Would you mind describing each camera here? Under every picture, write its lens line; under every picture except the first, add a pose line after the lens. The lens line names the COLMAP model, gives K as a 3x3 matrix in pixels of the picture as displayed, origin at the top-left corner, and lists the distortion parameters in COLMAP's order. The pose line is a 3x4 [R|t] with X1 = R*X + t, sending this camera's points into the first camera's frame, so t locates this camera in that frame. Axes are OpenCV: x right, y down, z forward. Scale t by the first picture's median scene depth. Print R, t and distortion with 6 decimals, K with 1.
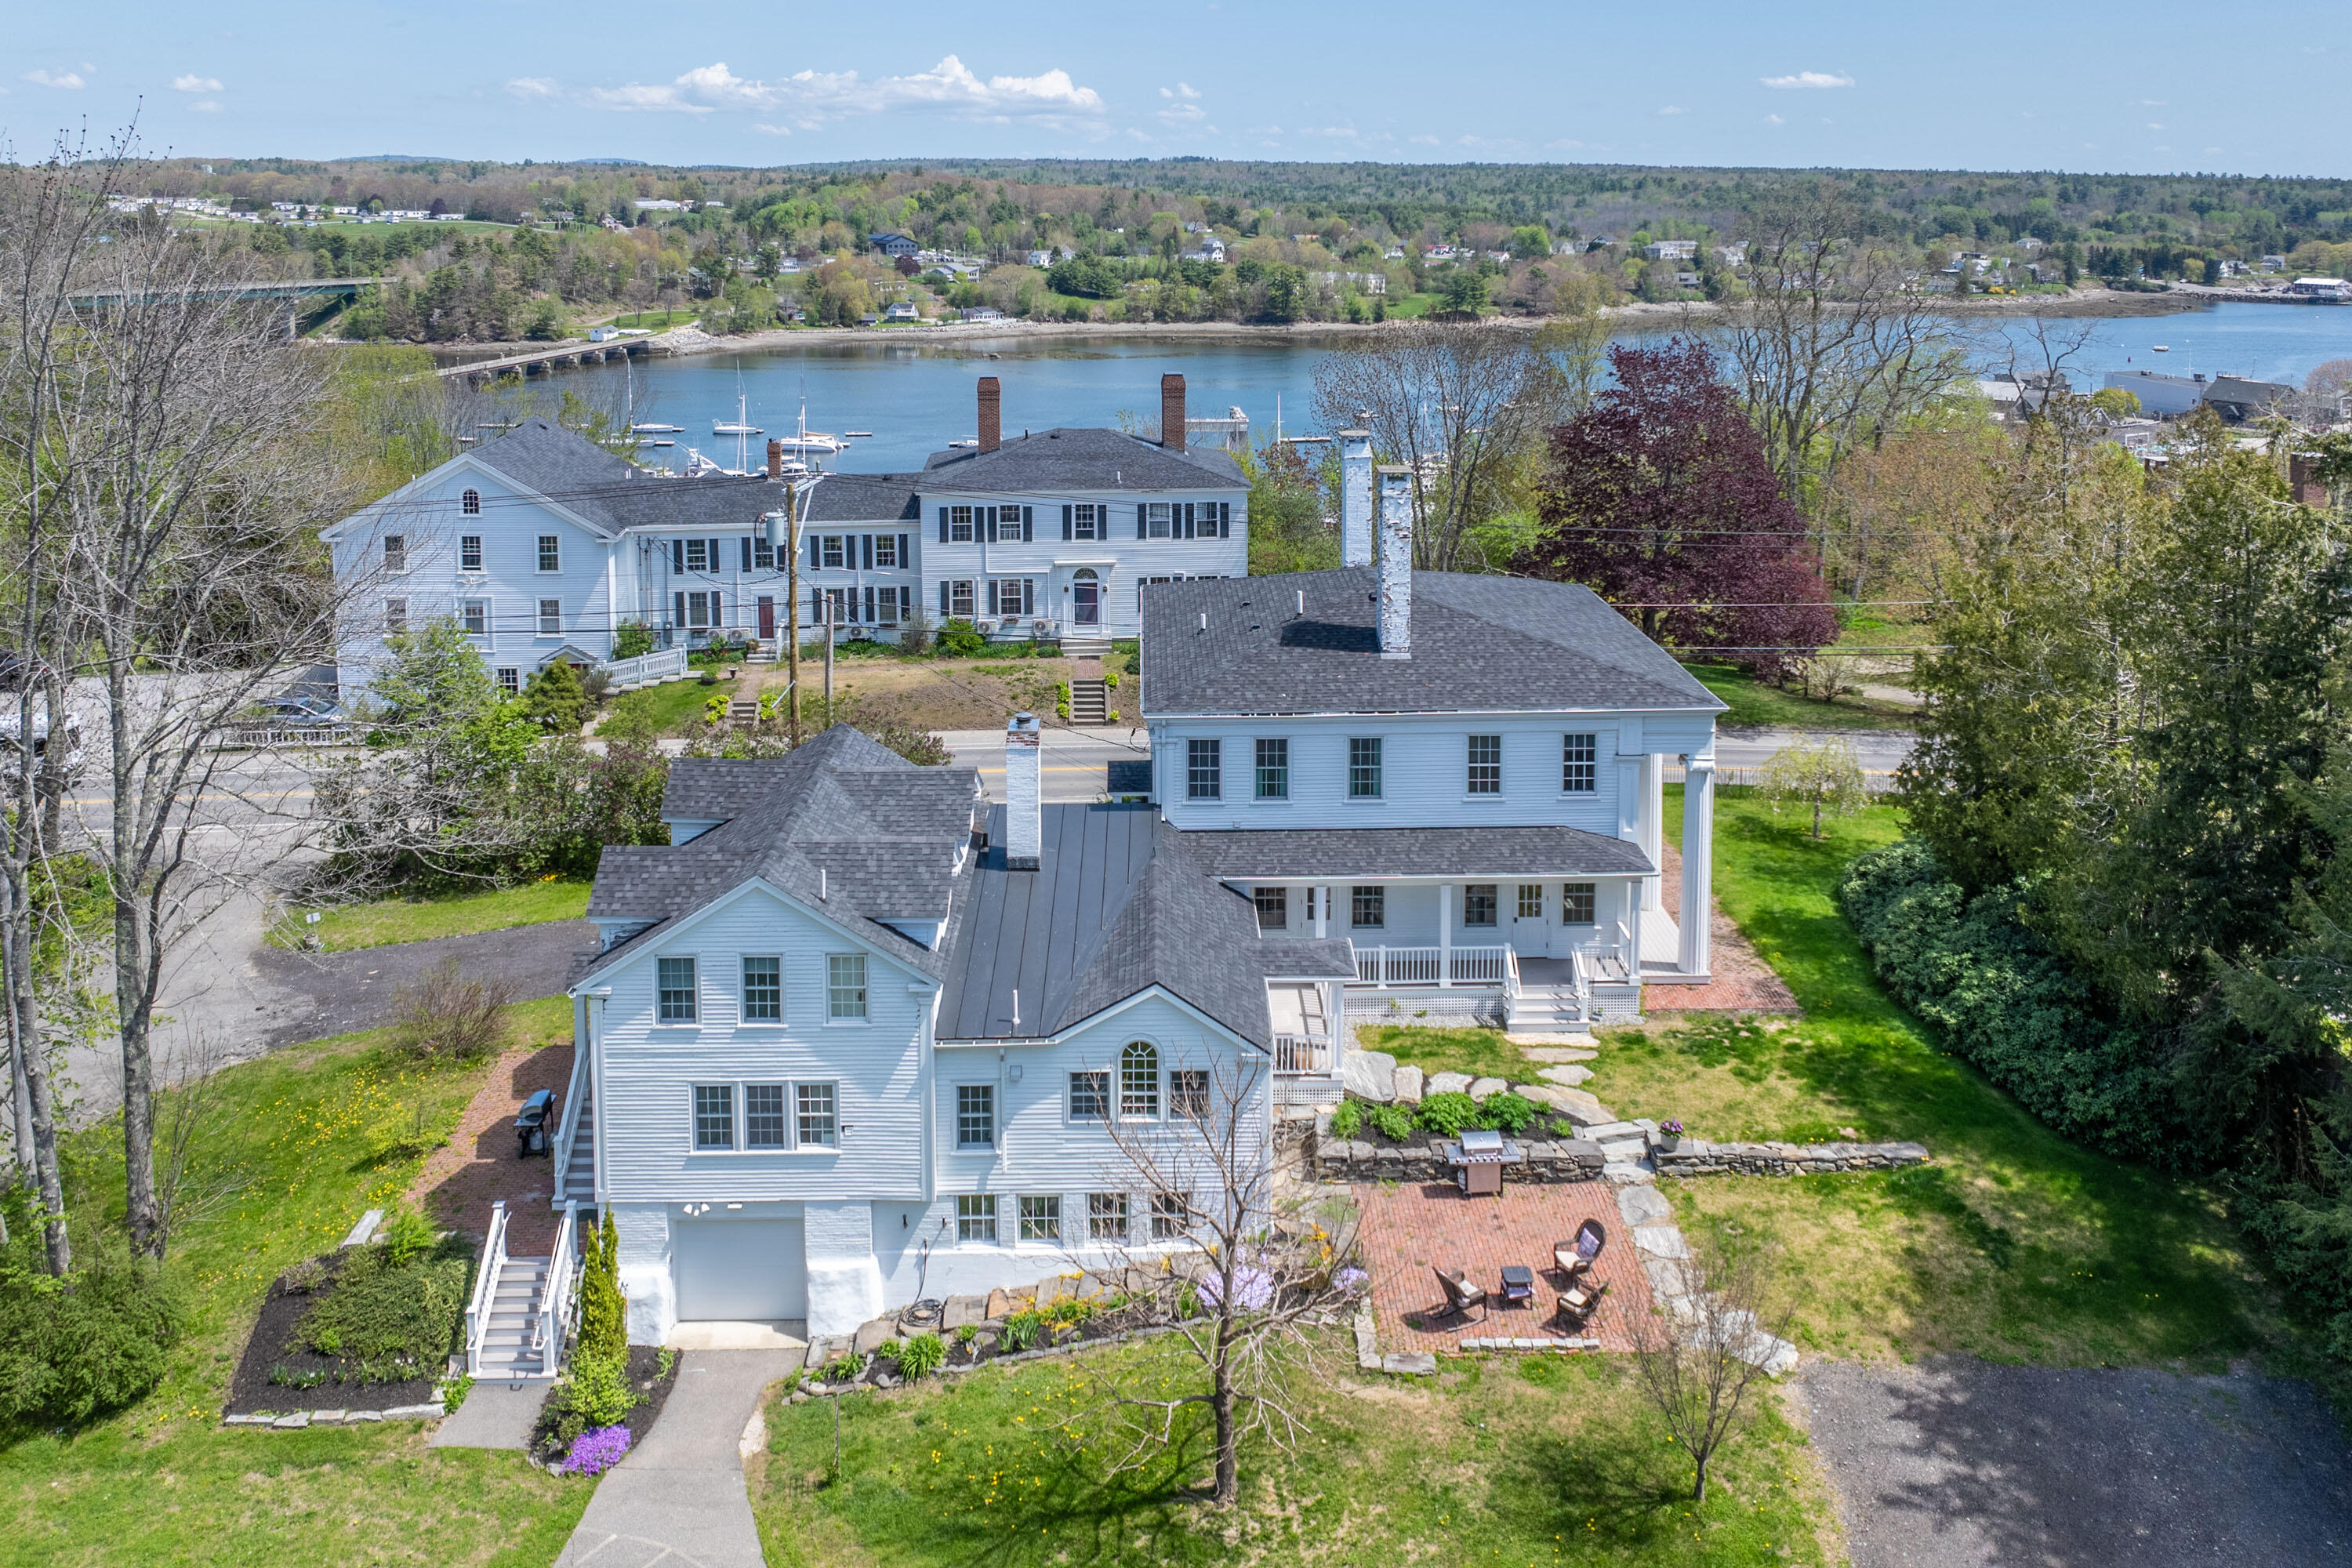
lens RADIAL K [[1825.9, 0, 1222.1], [0, 1825.9, 369.2], [0, 0, 1]] dist [0.006258, -0.011699]
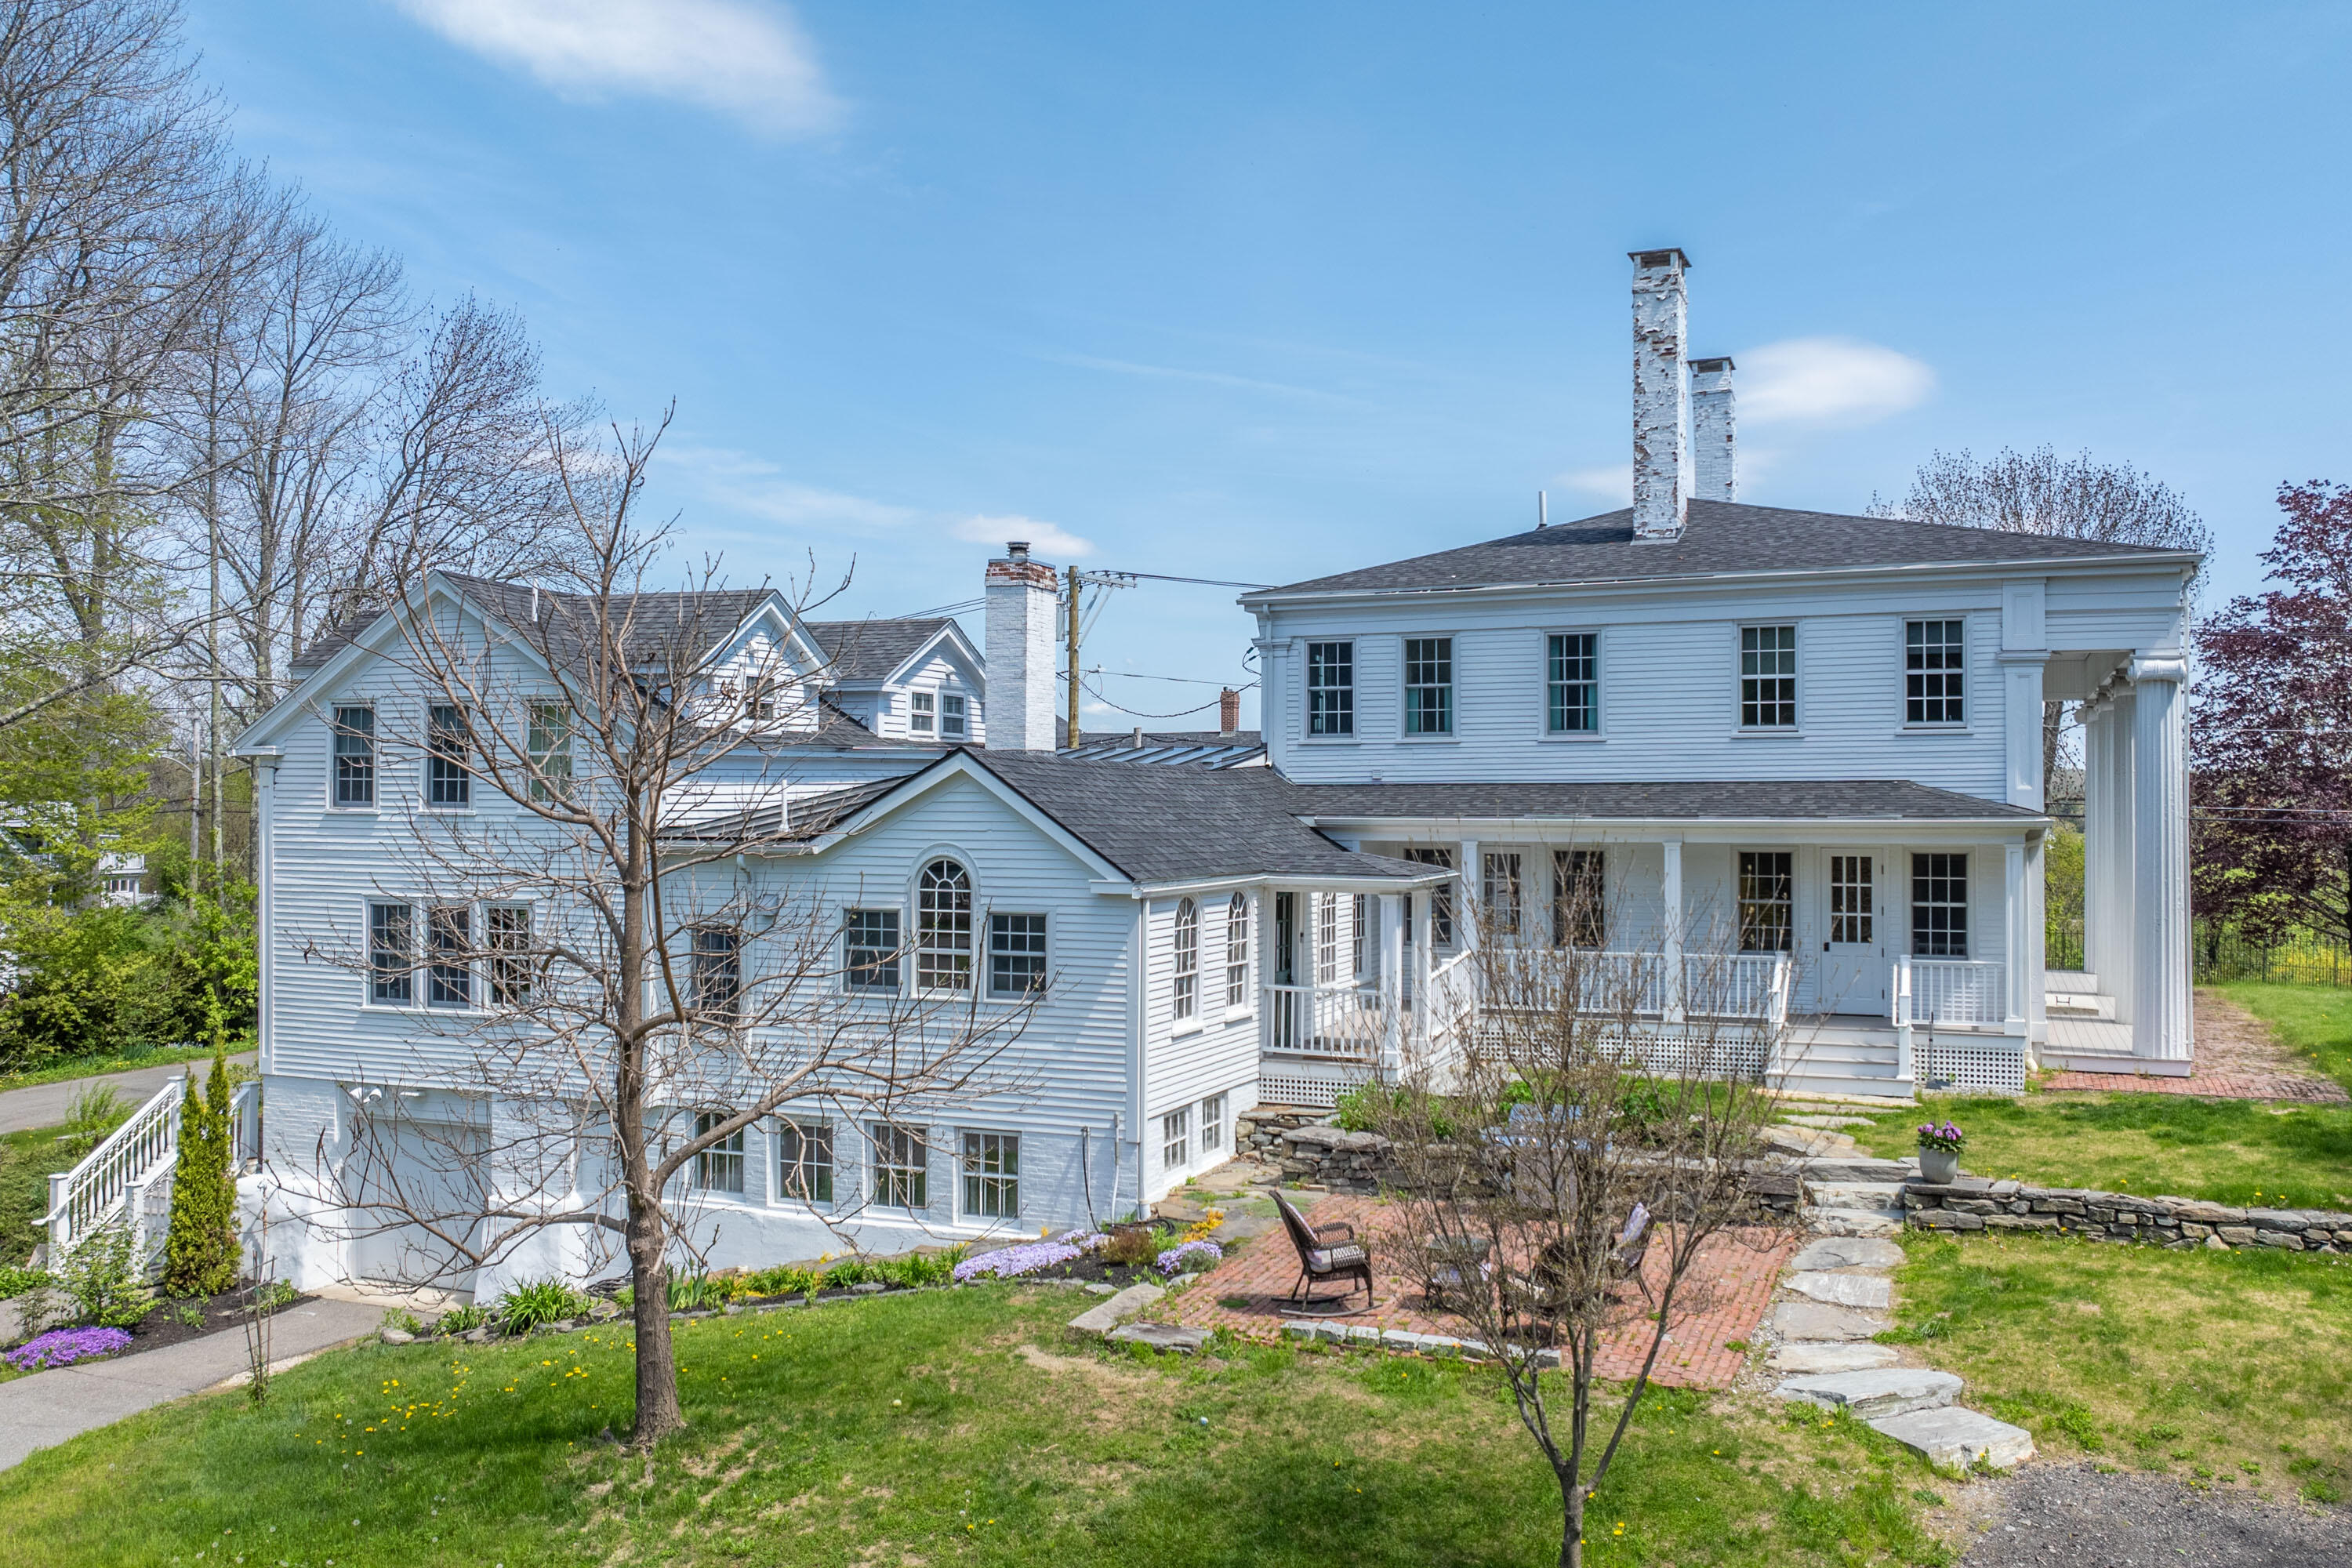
lens RADIAL K [[1834.0, 0, 1378.8], [0, 1834.0, 833.4], [0, 0, 1]] dist [-0.007317, -0.005442]
pose [[0.929984, 0.001213, -0.367599, 0.301742], [-0.039995, 0.994392, -0.097902, 0.407127], [0.365419, 0.105749, 0.924817, 0.492602]]
